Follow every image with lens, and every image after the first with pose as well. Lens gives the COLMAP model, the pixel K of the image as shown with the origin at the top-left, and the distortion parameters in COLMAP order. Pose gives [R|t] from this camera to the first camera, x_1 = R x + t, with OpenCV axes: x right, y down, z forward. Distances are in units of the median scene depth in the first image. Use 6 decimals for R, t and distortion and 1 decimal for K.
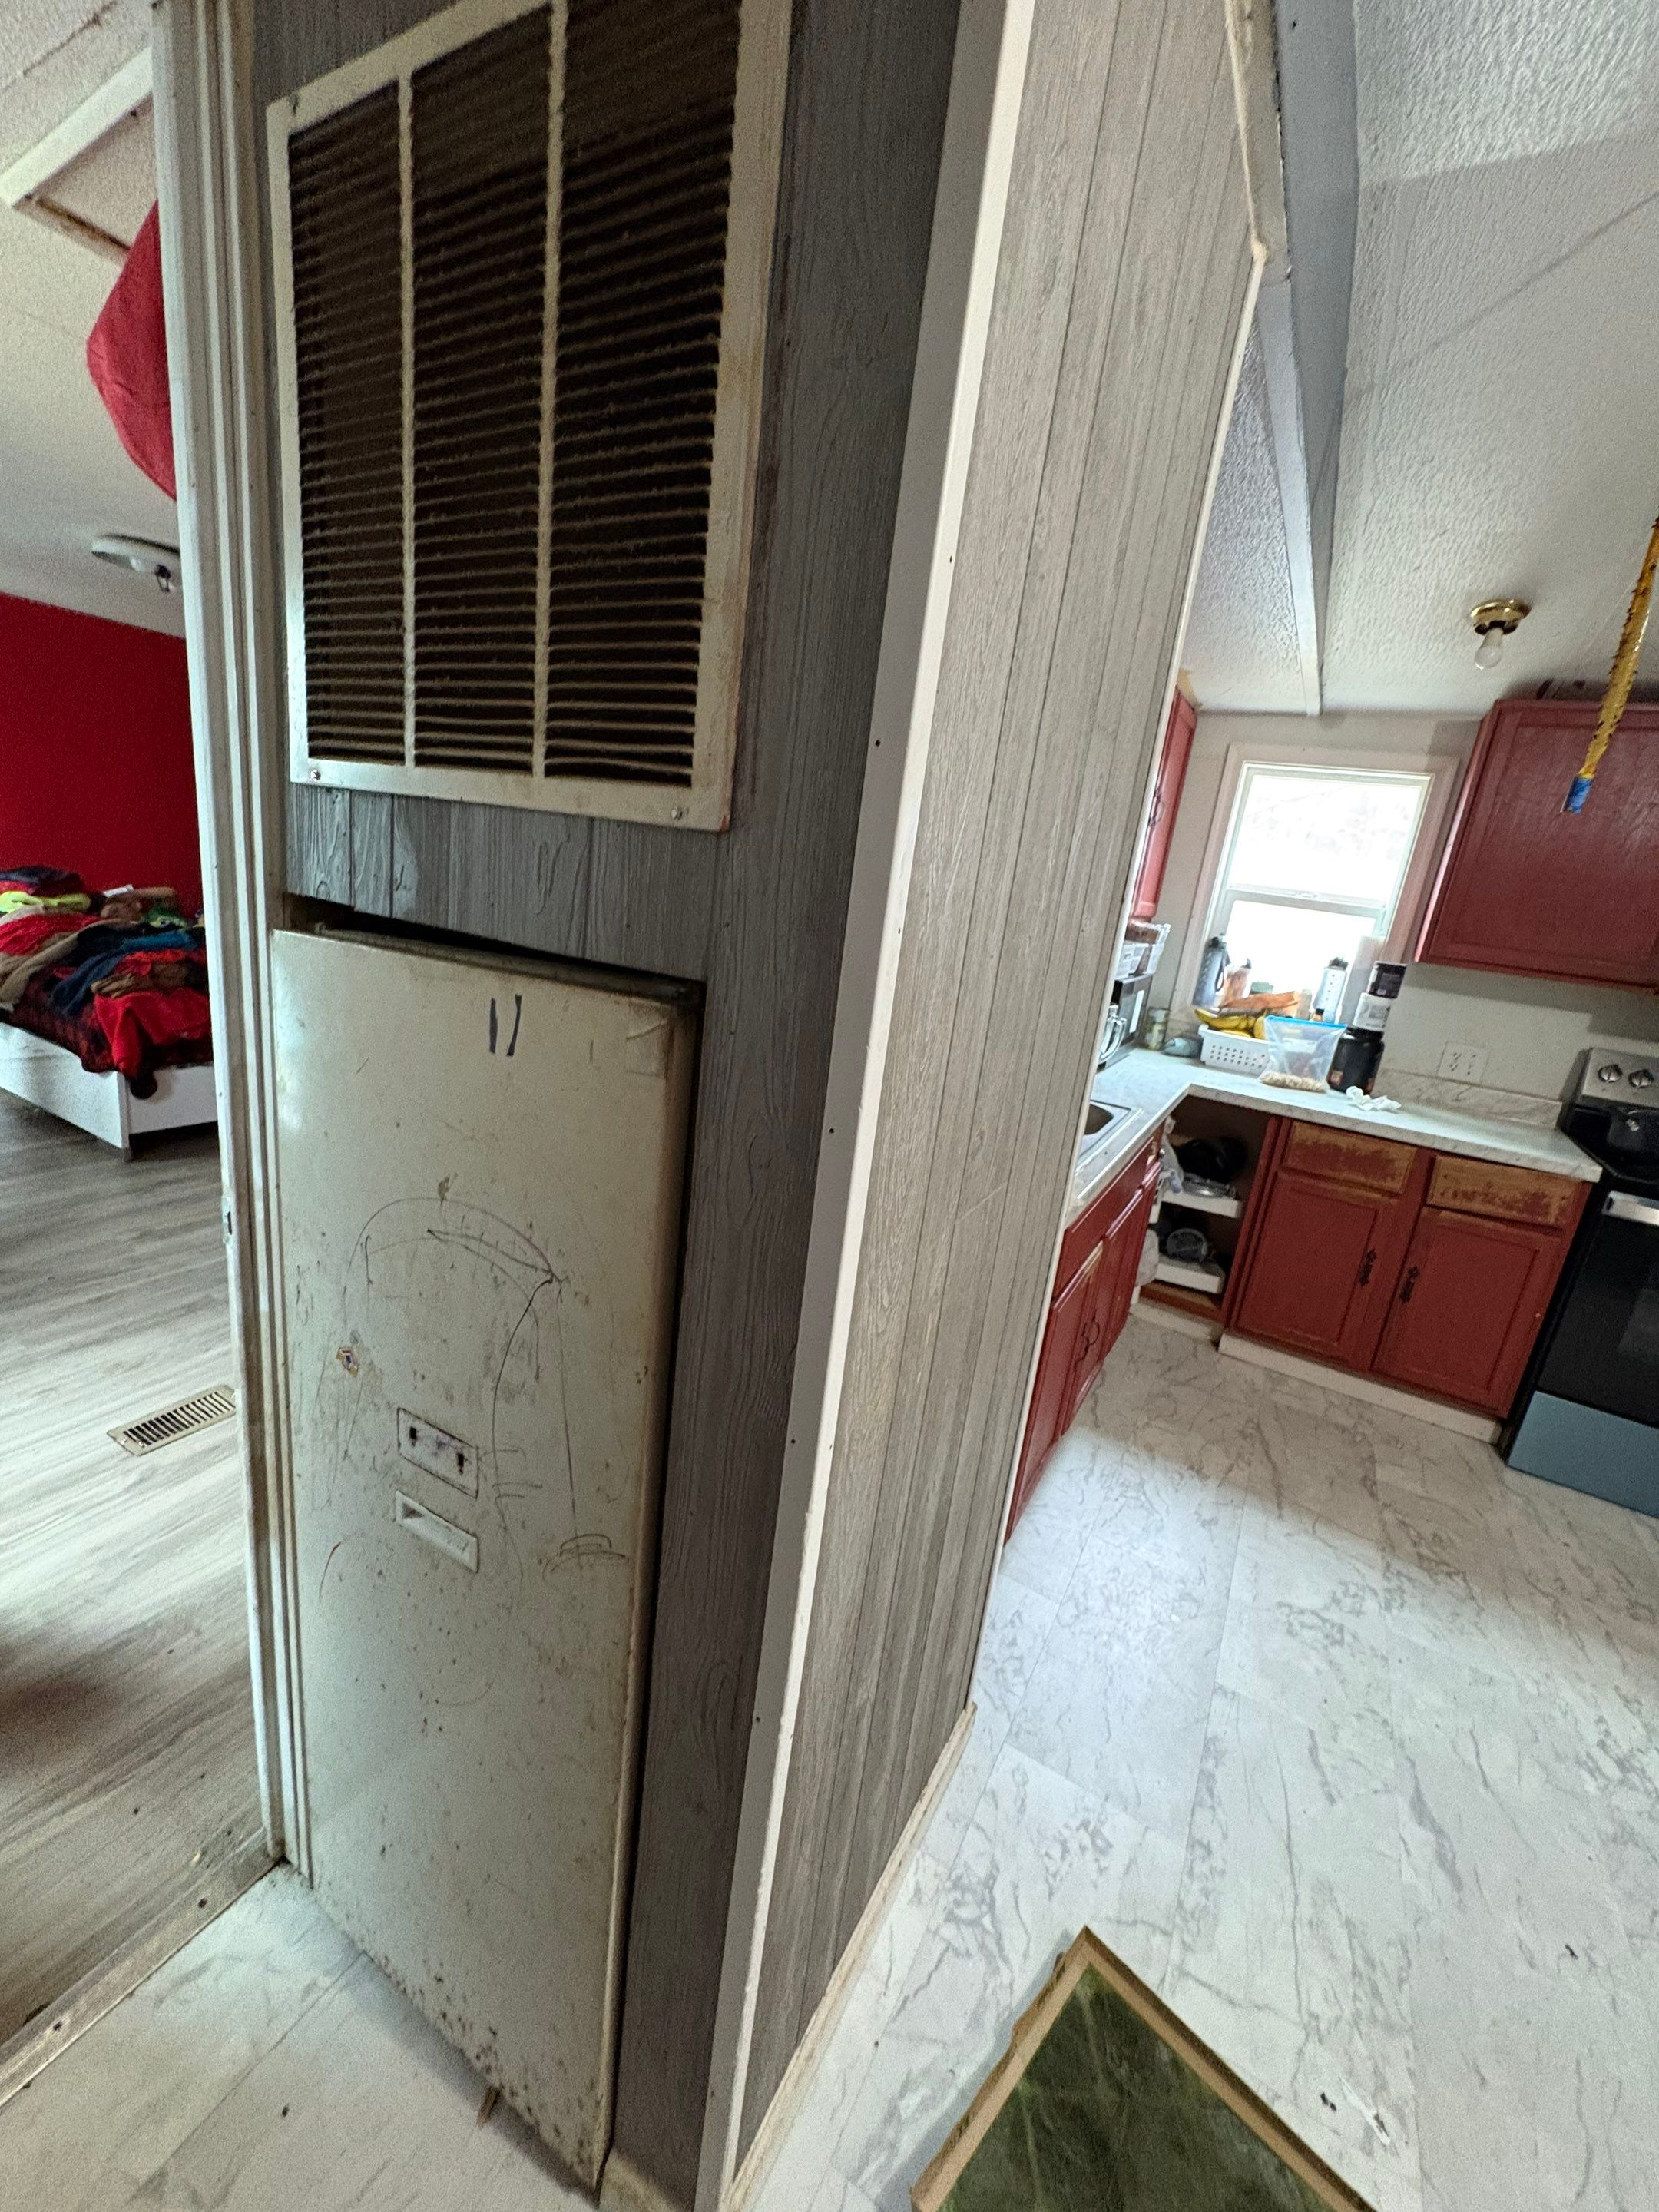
lens RADIAL K [[877.8, 0, 823.9], [0, 877.8, 1102.3], [0, 0, 1]] dist [0.000293, 0.000157]
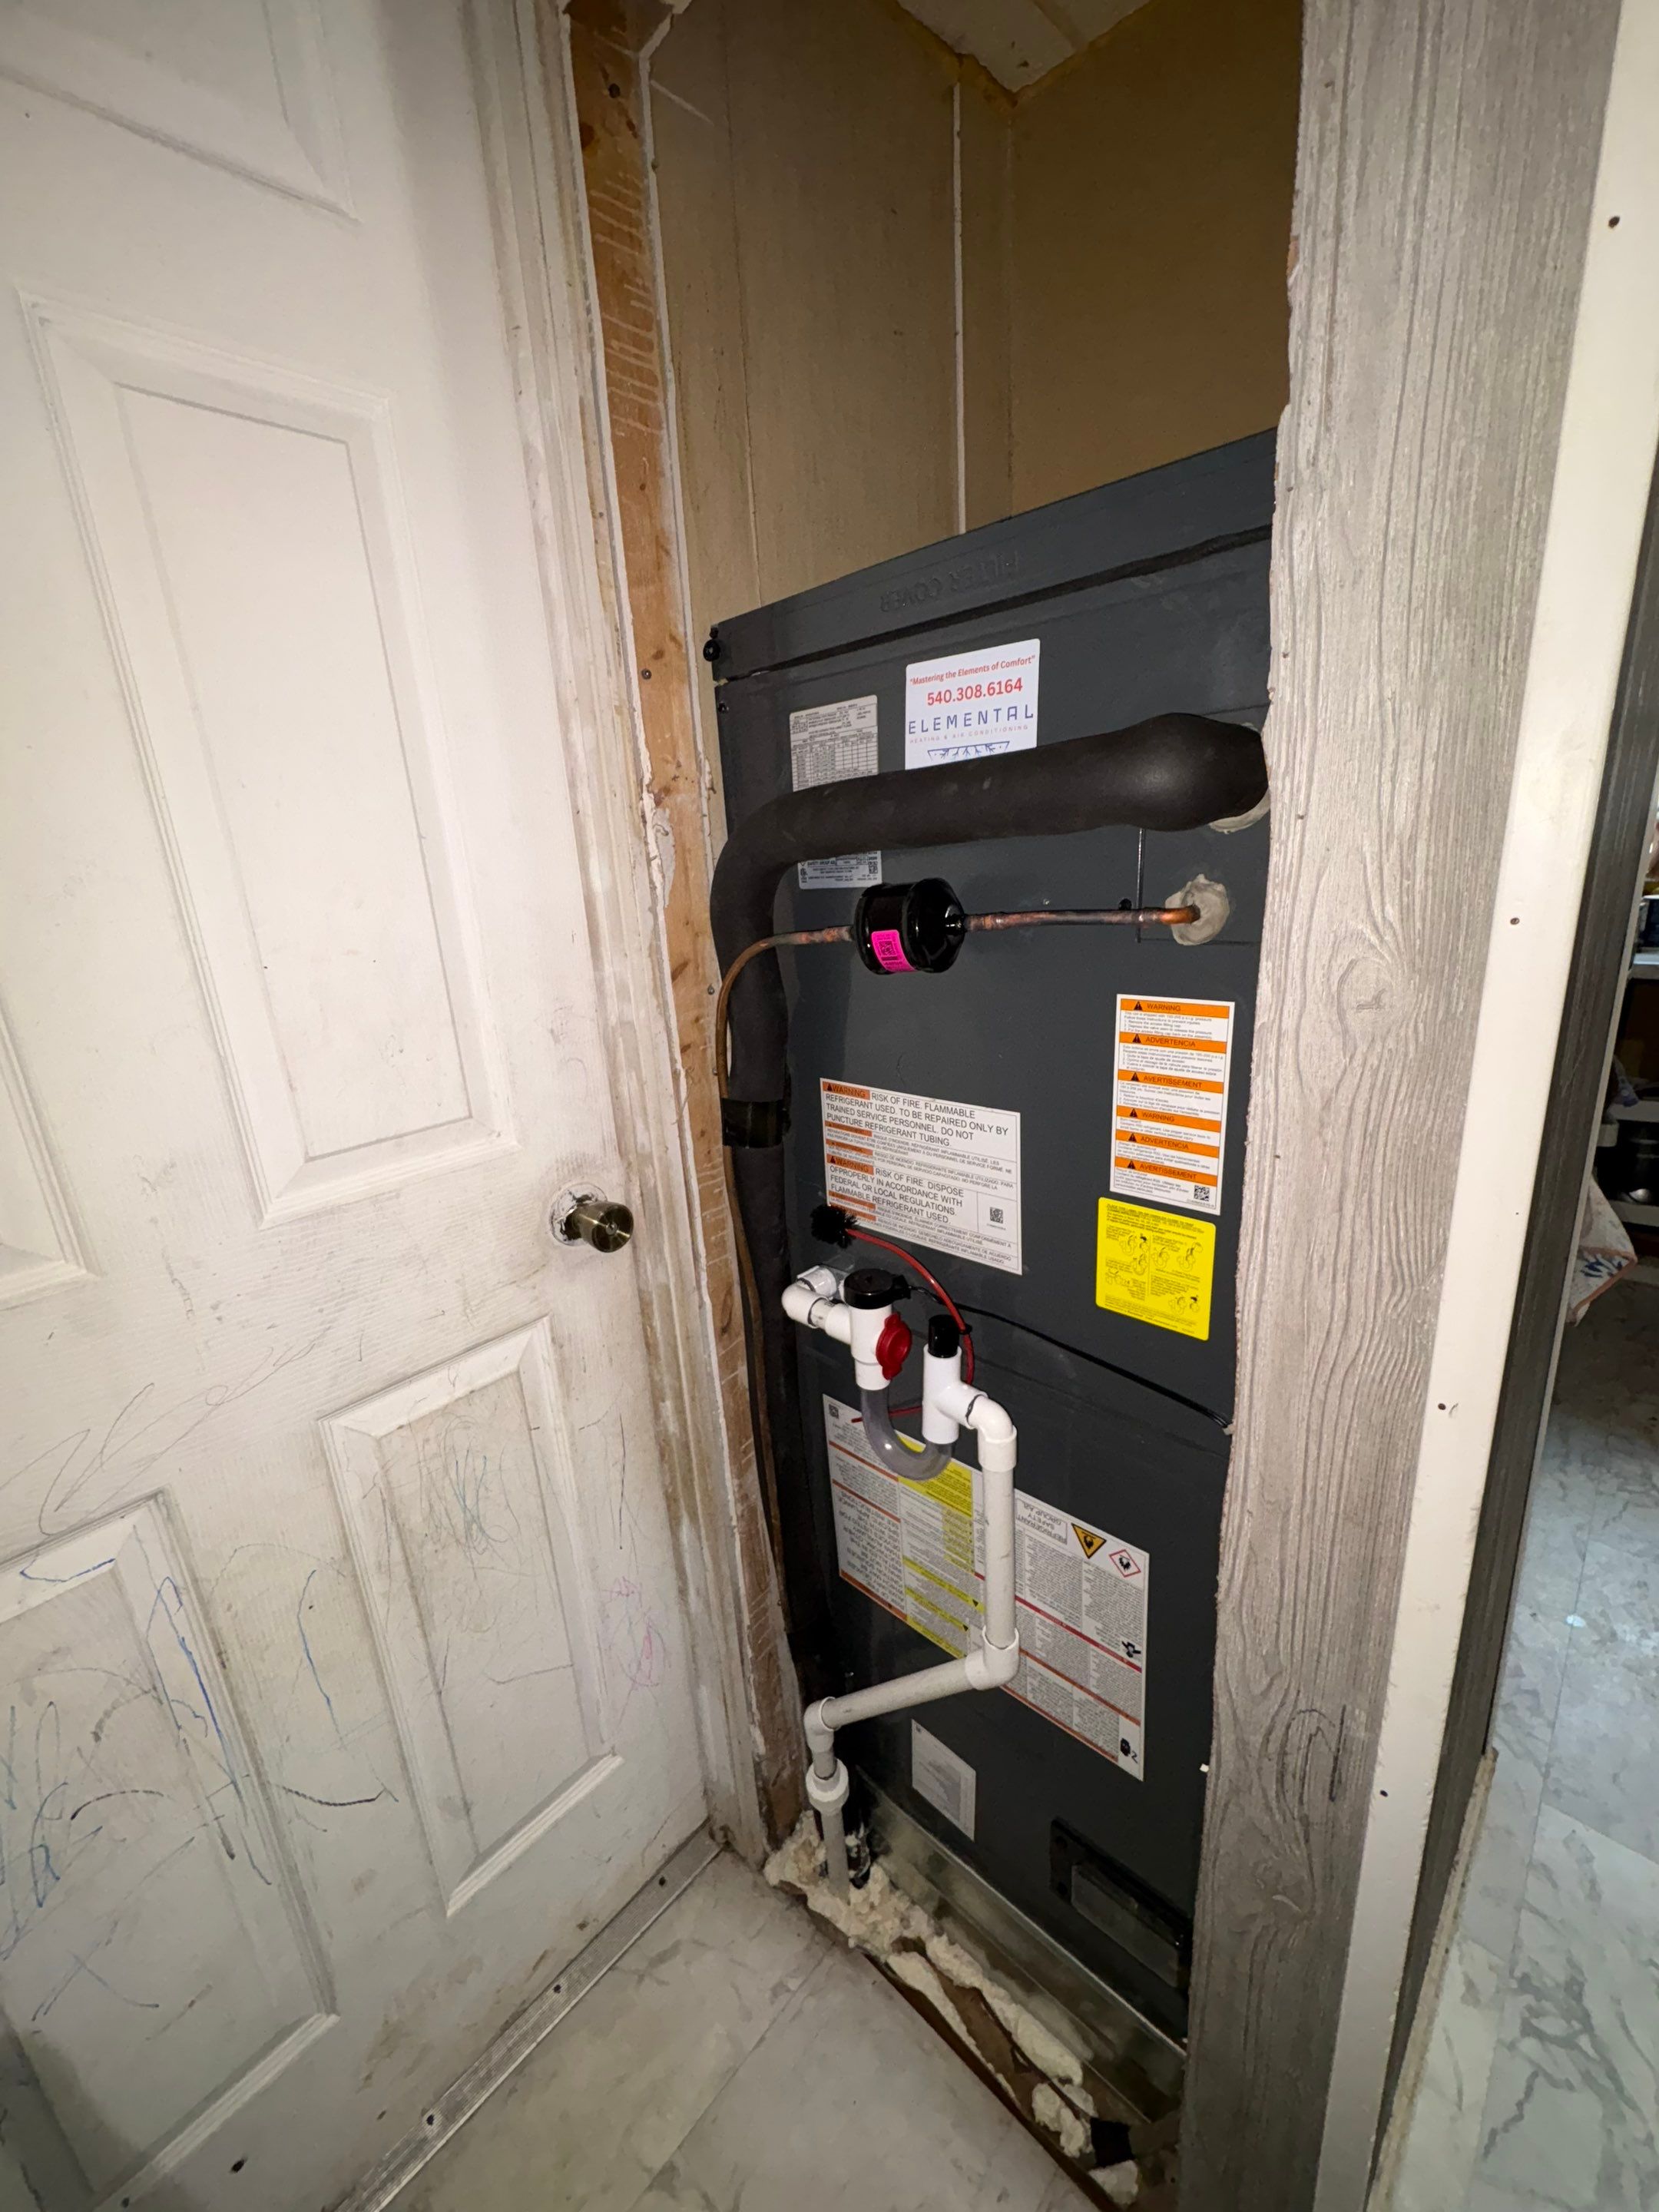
lens RADIAL K [[877.8, 0, 832.7], [0, 877.8, 1106.0], [0, 0, 1]] dist [0.000293, 0.000157]
pose [[0.954639, -0.104373, -0.278874, -0.142184], [0.109310, 0.994005, 0.002168, 0.051550], [0.276976, -0.032554, 0.960325, 0.114895]]
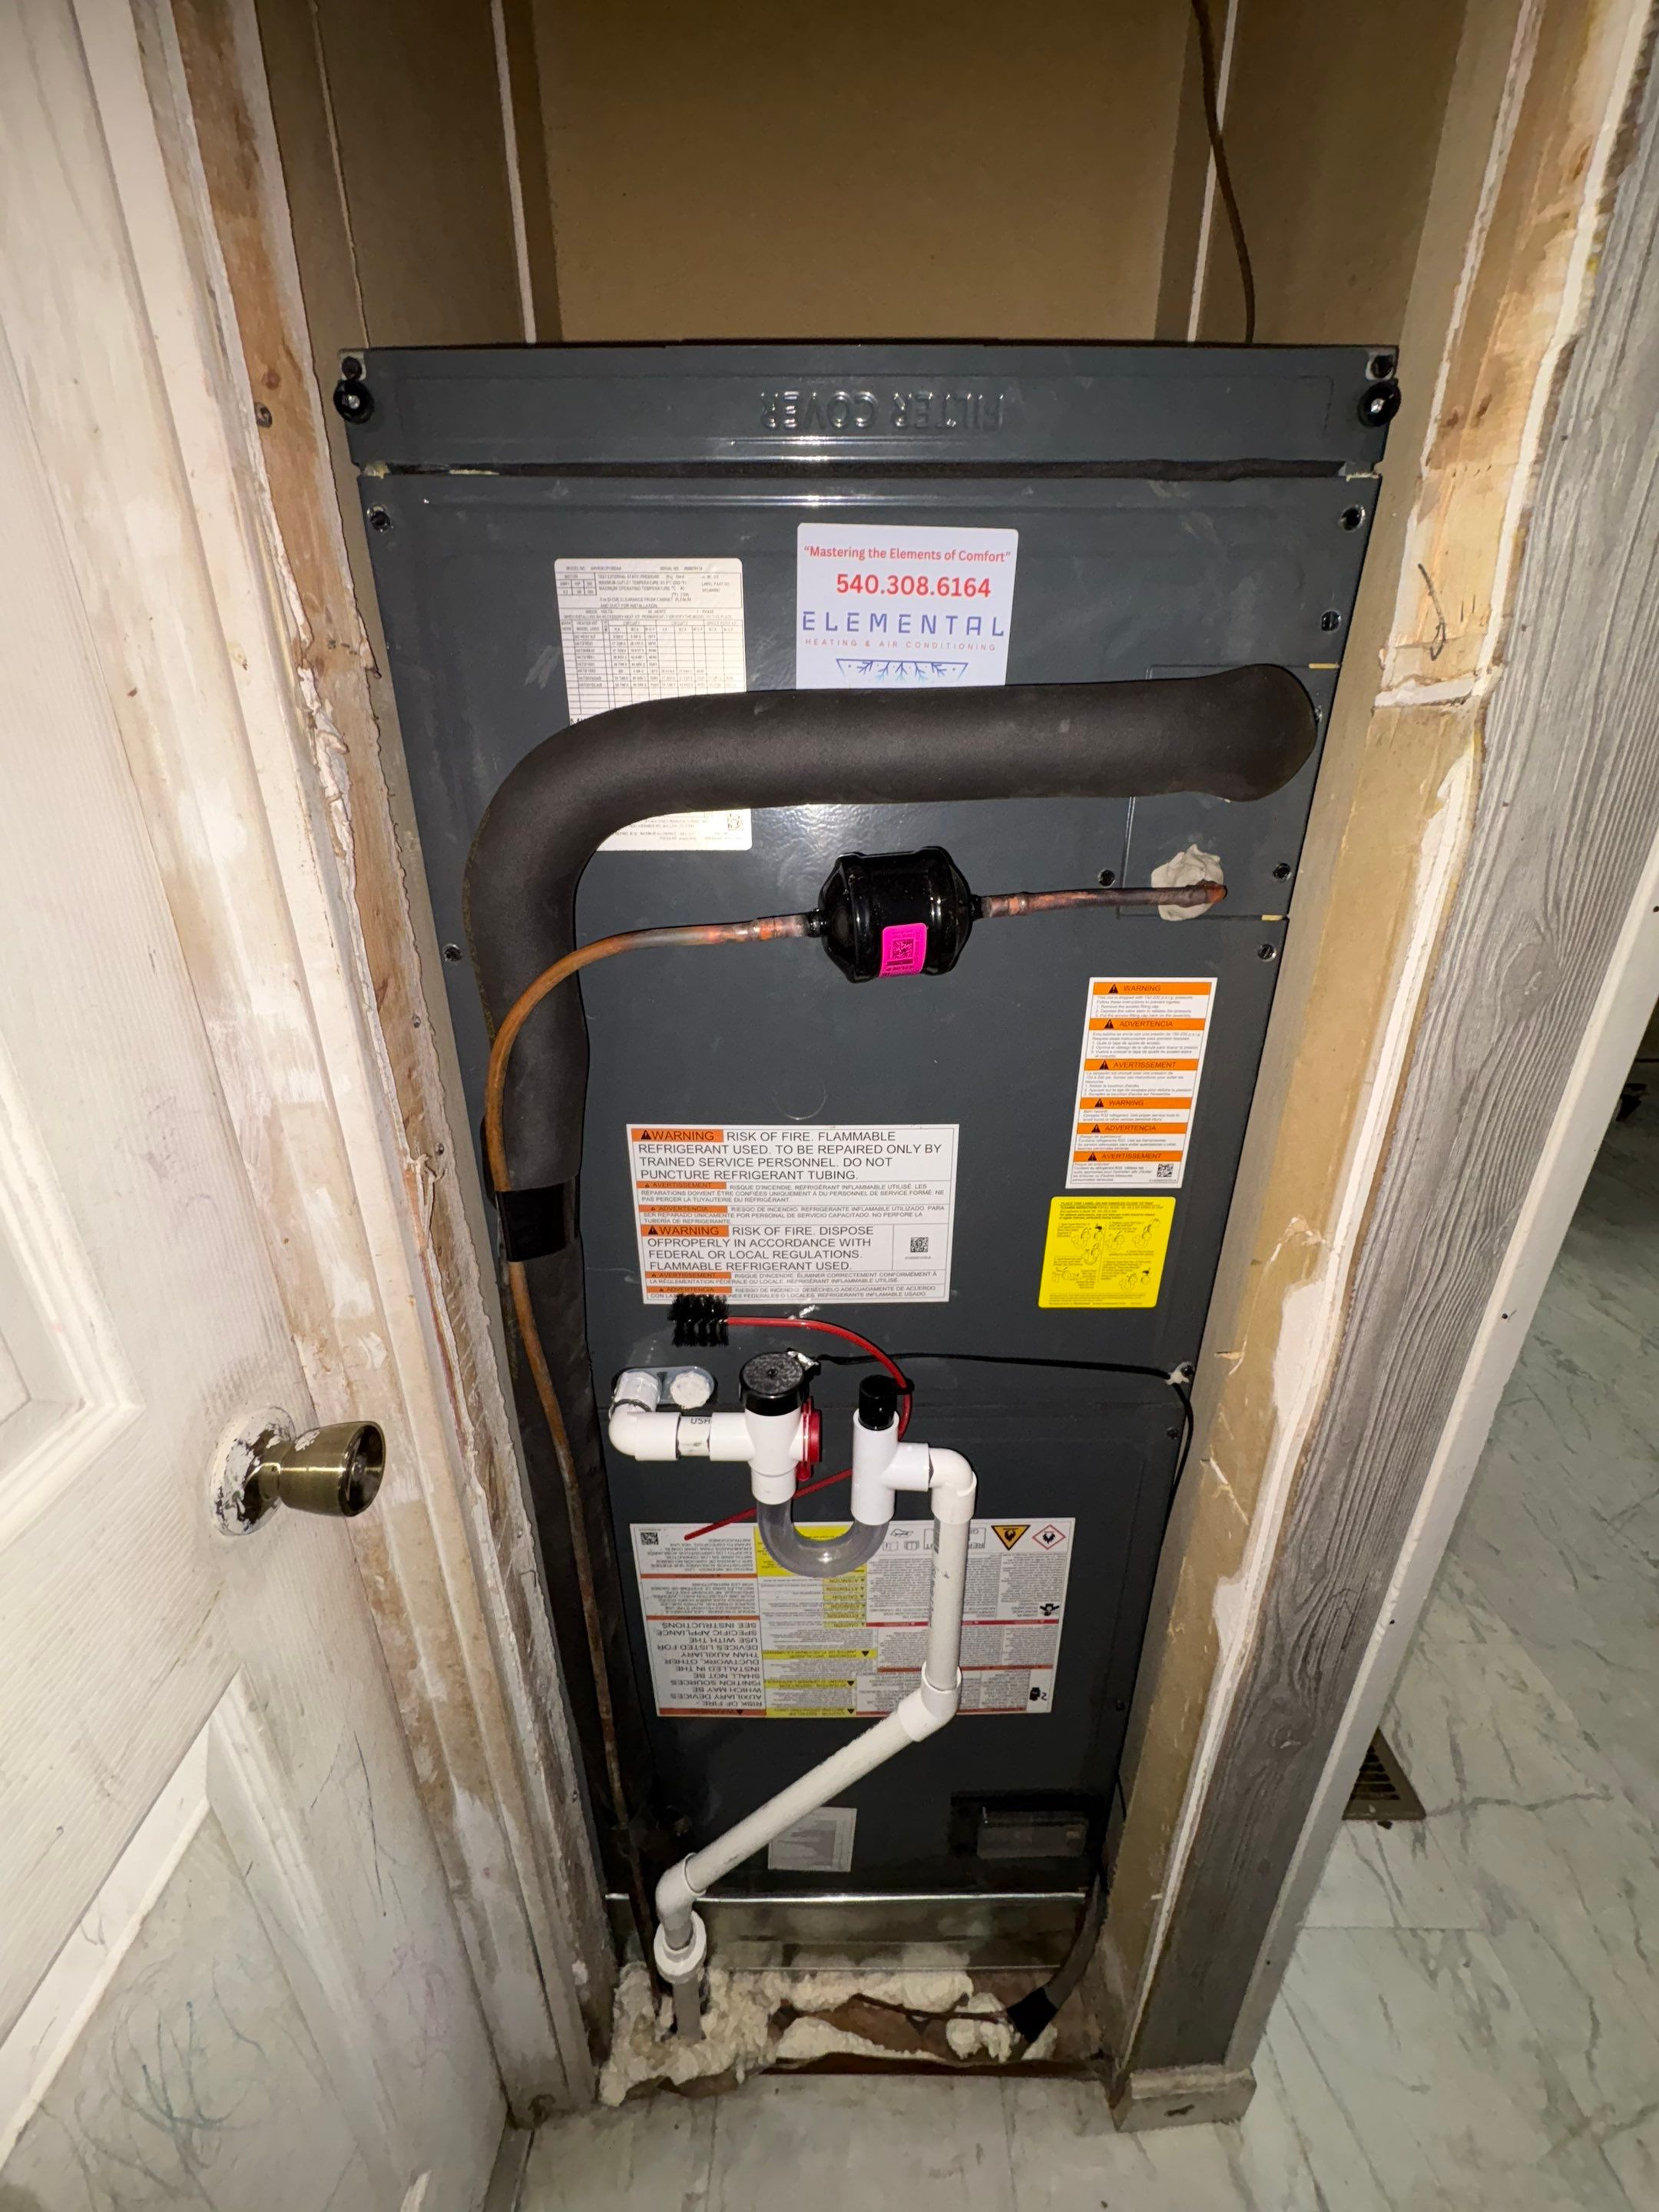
lens RADIAL K [[877.8, 0, 833.0], [0, 877.8, 1106.8], [0, 0, 1]] dist [0.000293, 0.000157]
pose [[0.865449, -0.299310, 0.401760, -0.384526], [0.226388, 0.949019, 0.219343, -0.040132], [-0.446930, -0.098876, 0.889088, 0.268592]]
